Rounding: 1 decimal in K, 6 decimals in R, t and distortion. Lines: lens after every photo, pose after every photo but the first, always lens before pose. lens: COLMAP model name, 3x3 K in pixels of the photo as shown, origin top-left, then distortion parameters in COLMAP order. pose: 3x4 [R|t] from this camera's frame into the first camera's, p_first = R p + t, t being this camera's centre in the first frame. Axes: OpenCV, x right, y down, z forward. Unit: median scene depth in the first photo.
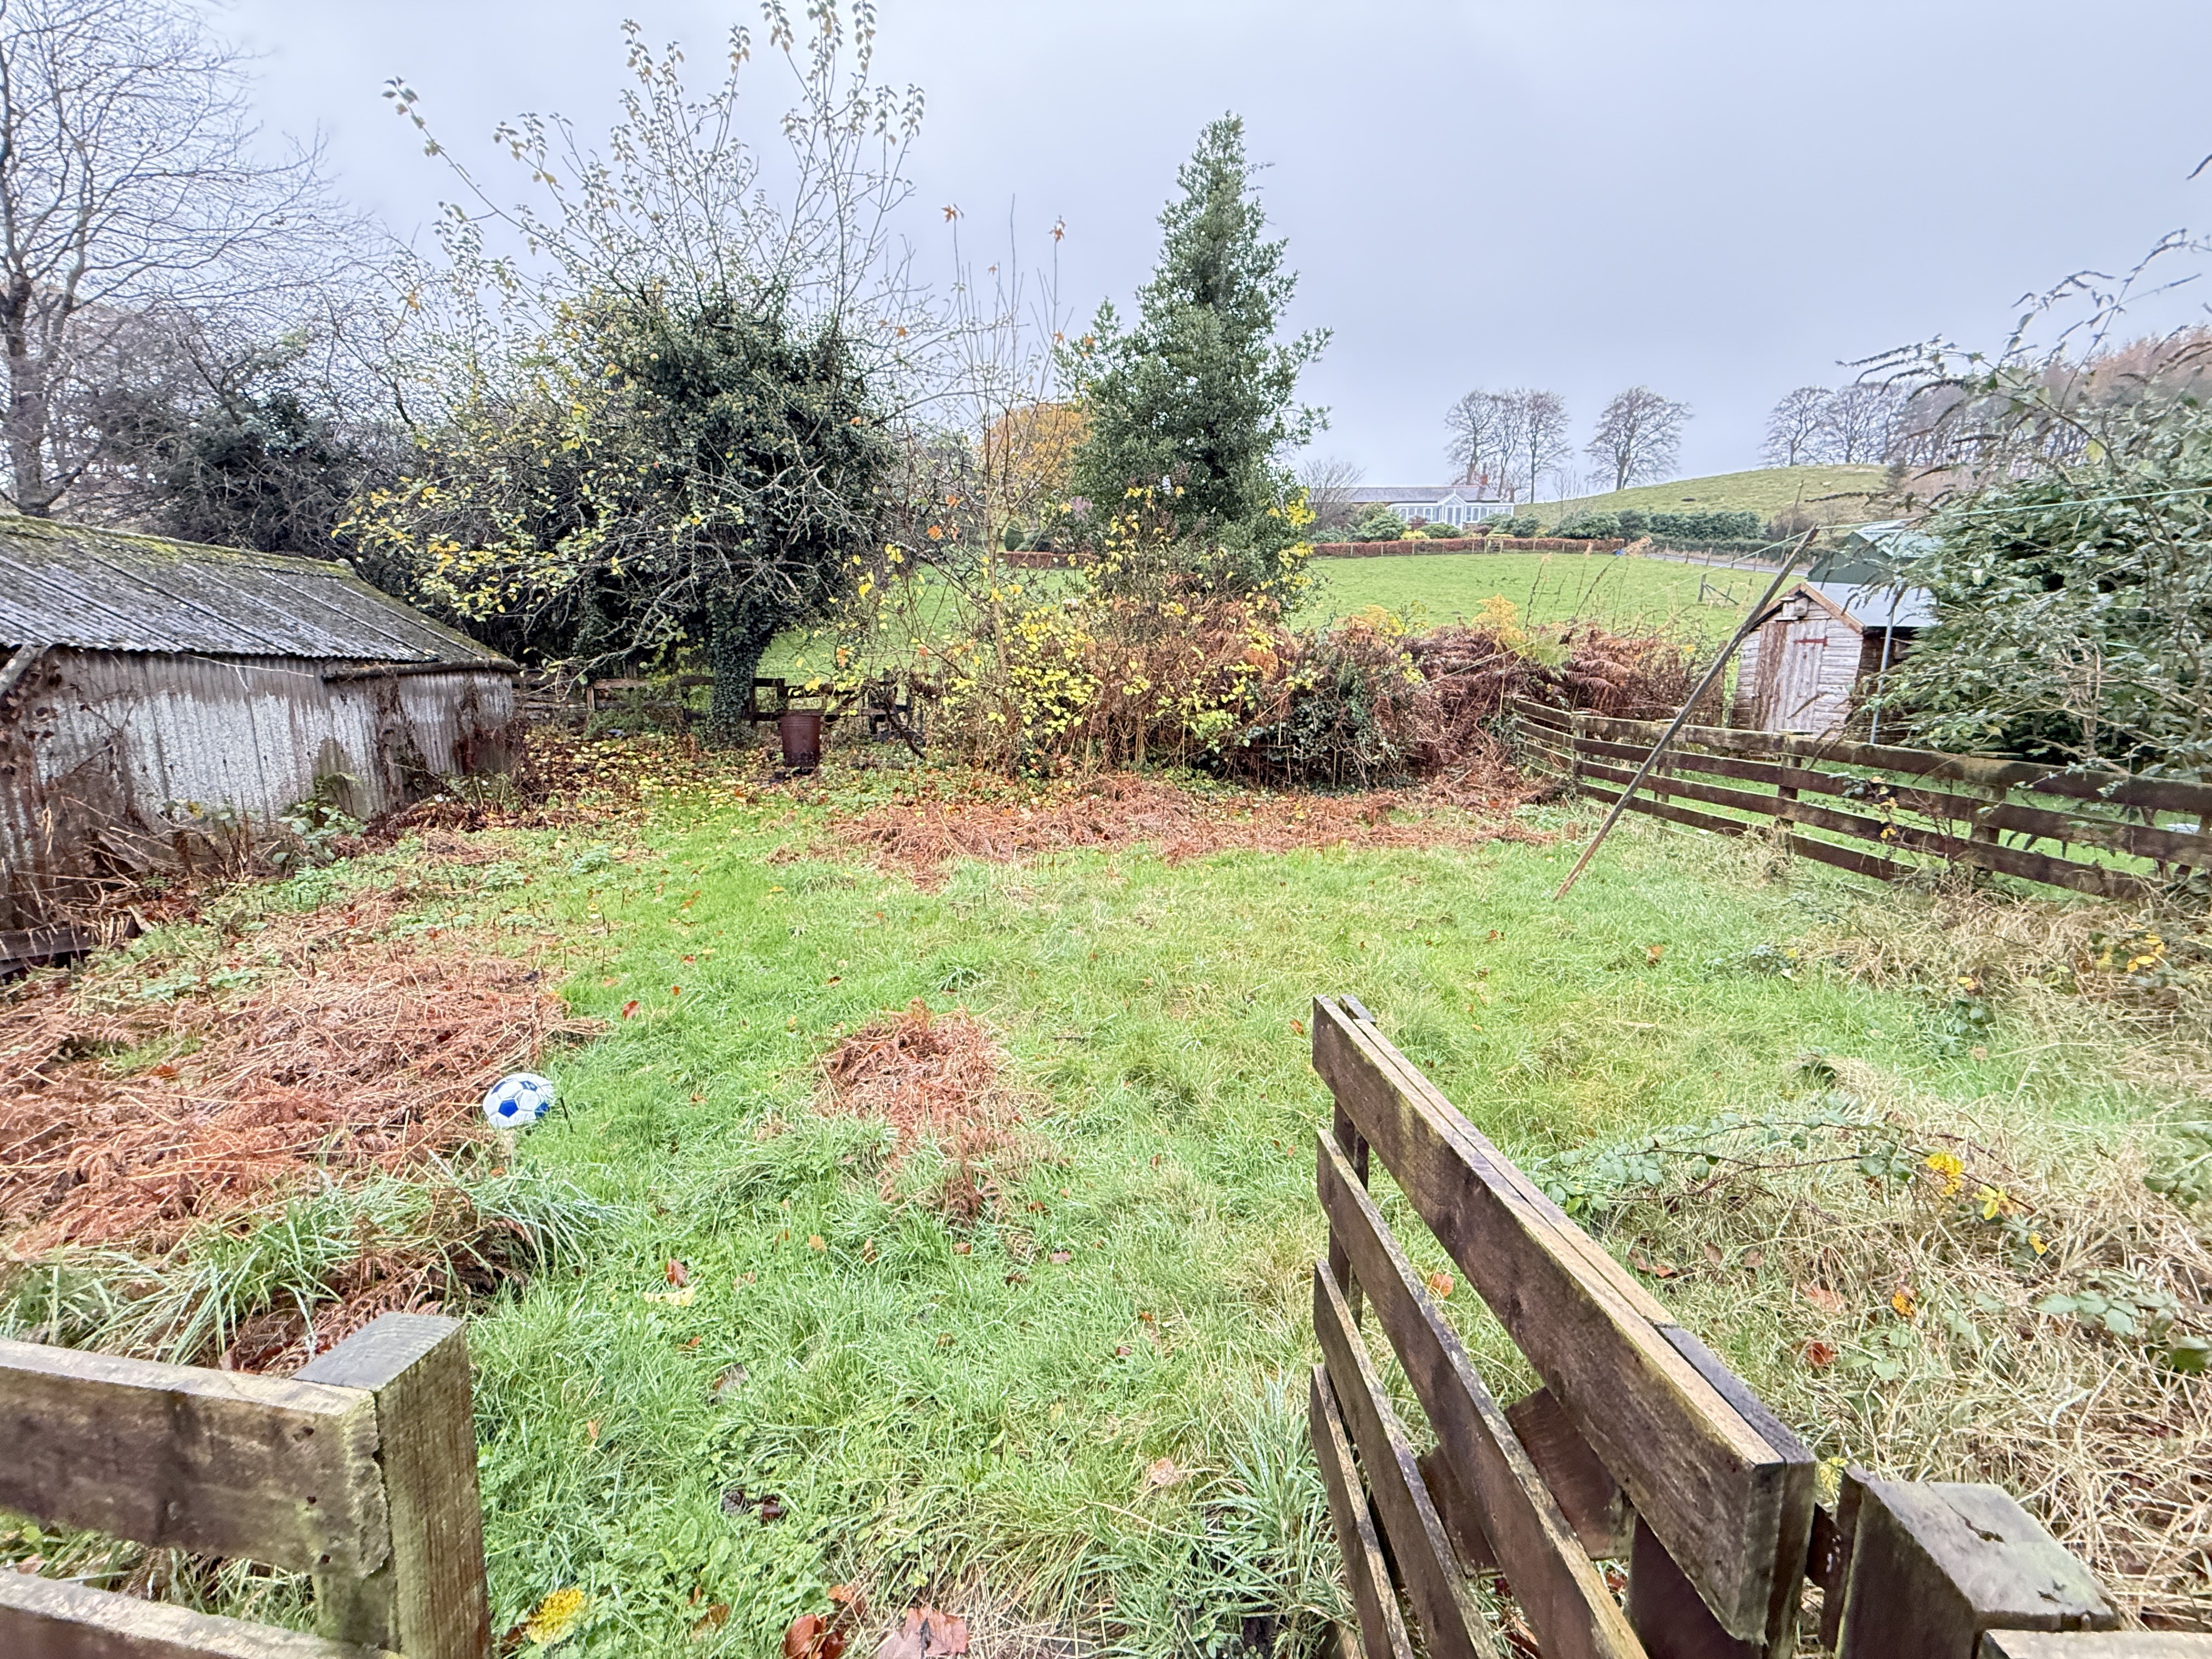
lens RADIAL K [[879.3, 0, 1102.9], [0, 879.3, 834.6], [0, 0, 1]] dist [-0.001019, 0.000412]
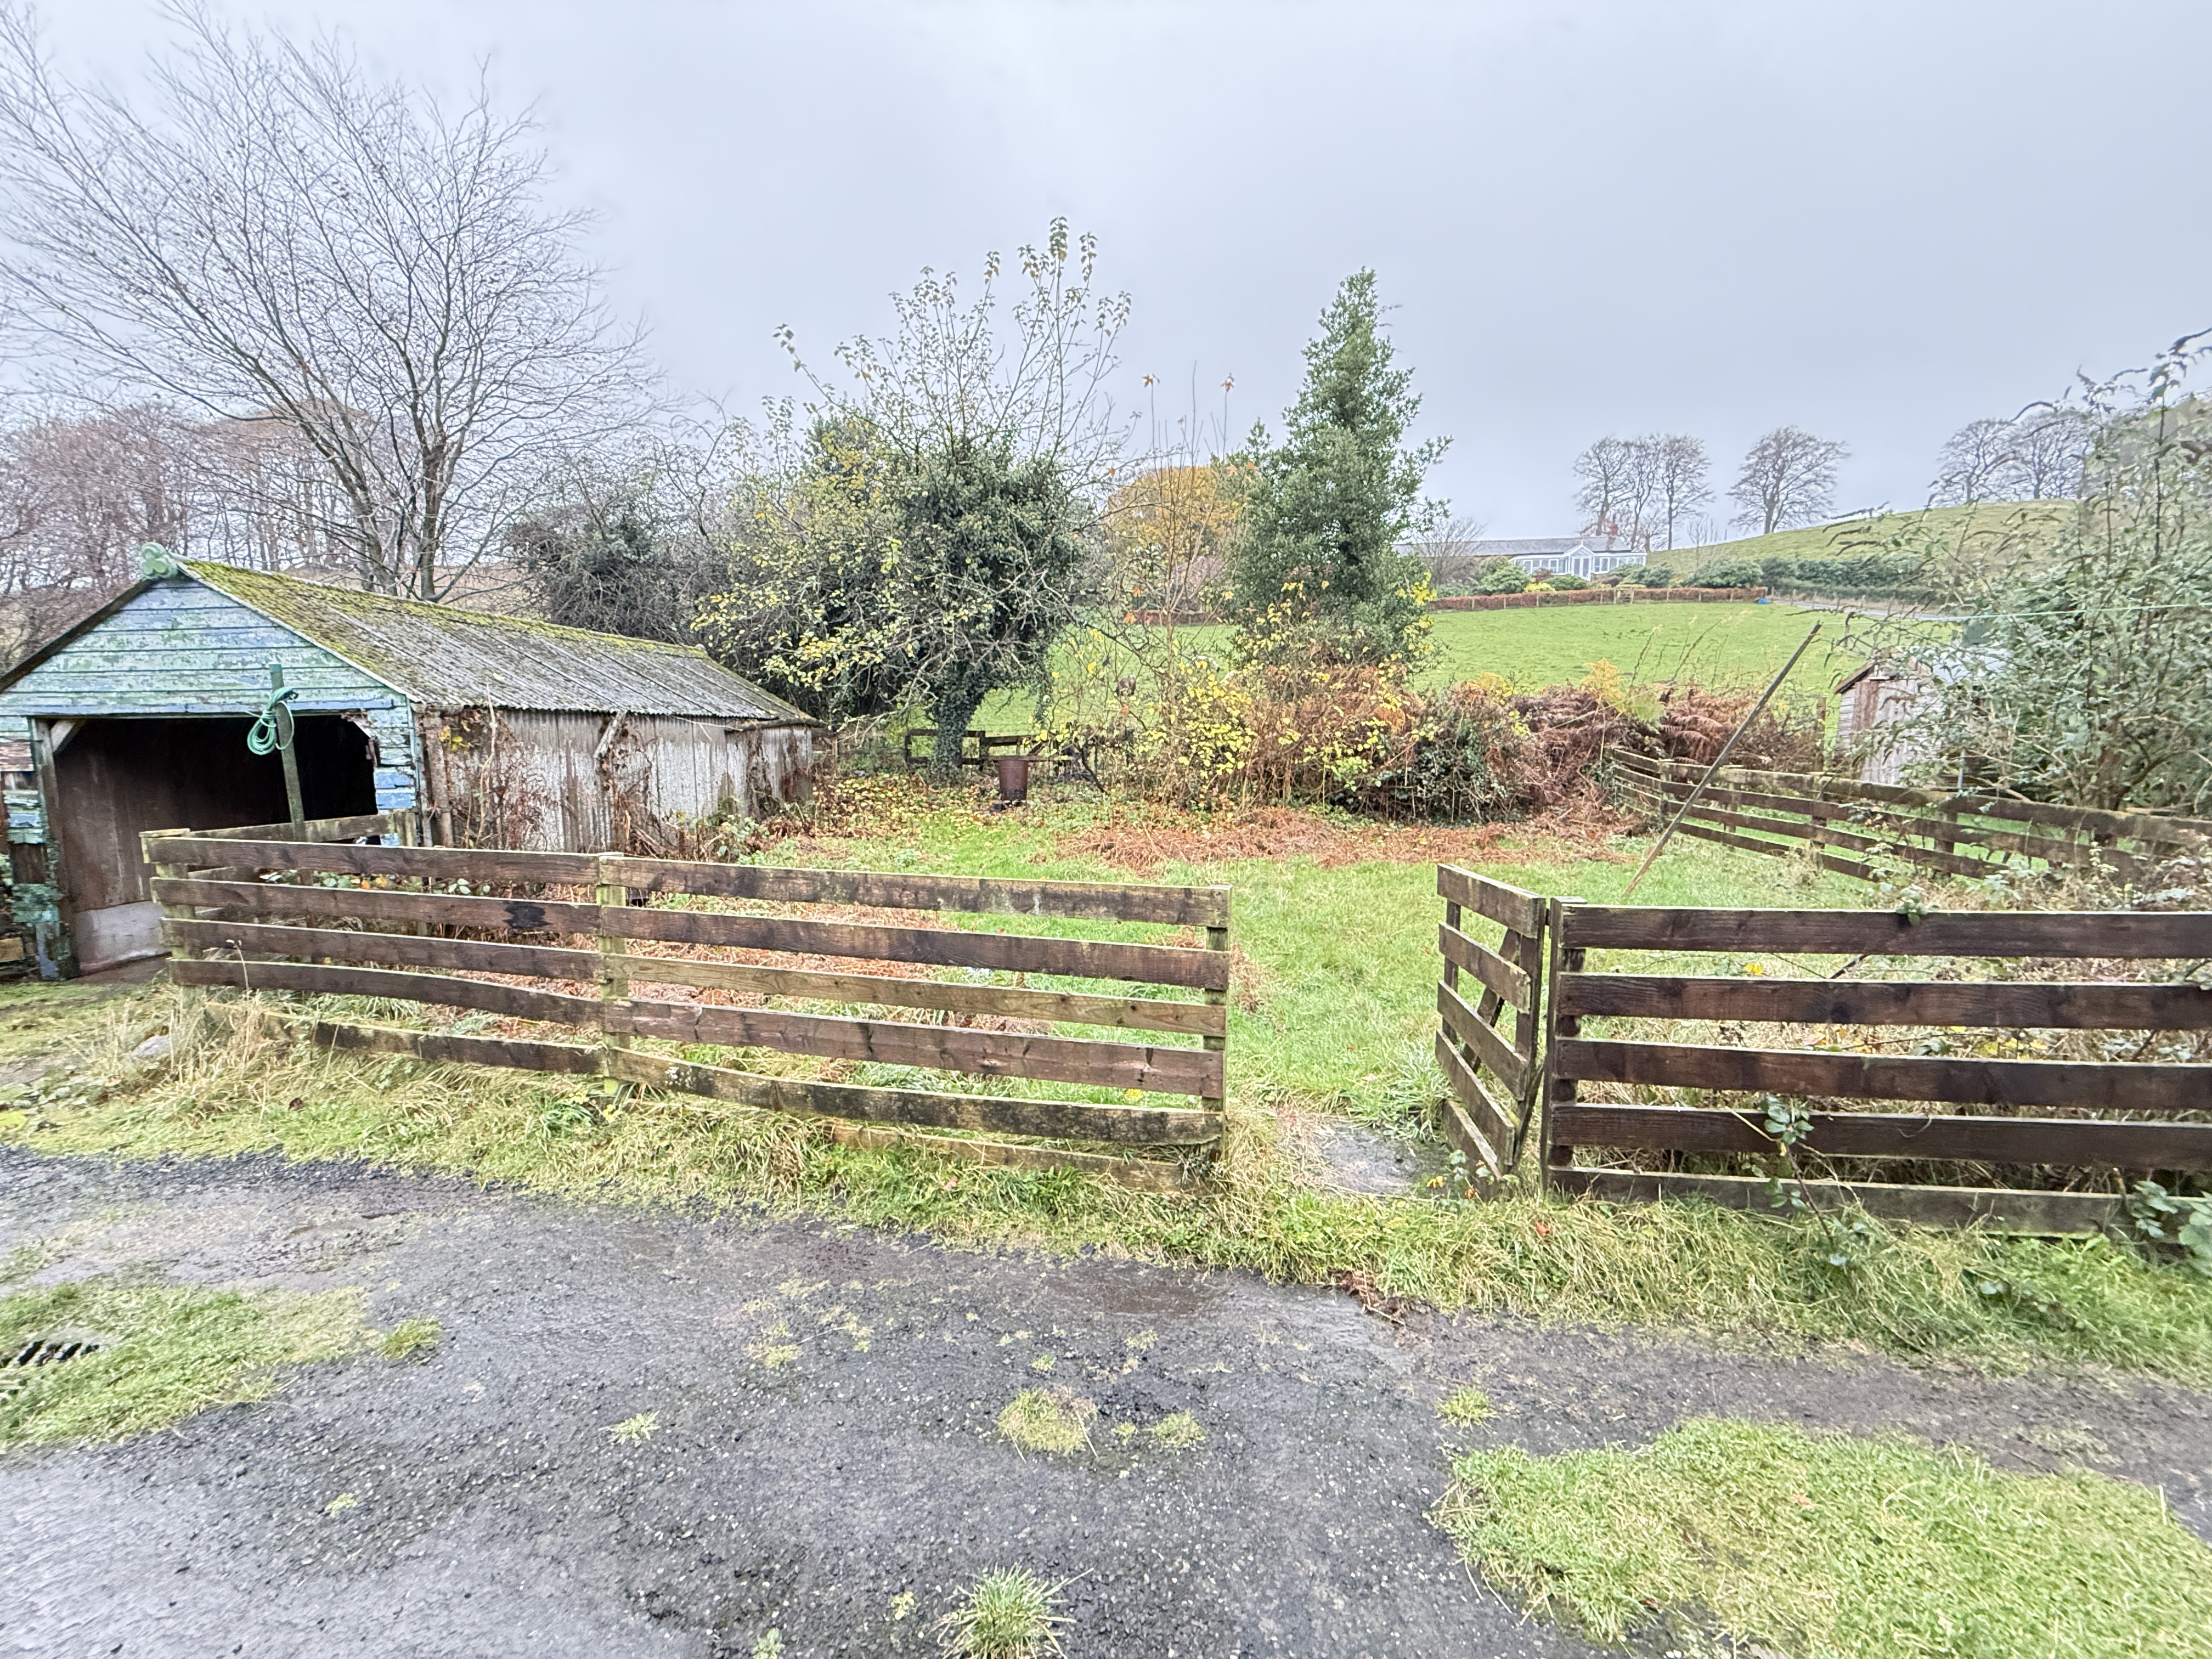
lens RADIAL K [[879.3, 0, 1096.9], [0, 879.3, 838.6], [0, 0, 1]] dist [-0.001019, 0.000412]
pose [[0.991412, 0.016868, -0.129682, -0.061490], [-0.023493, 0.998486, -0.049727, 0.040242], [0.128647, 0.052347, 0.990308, -0.247504]]
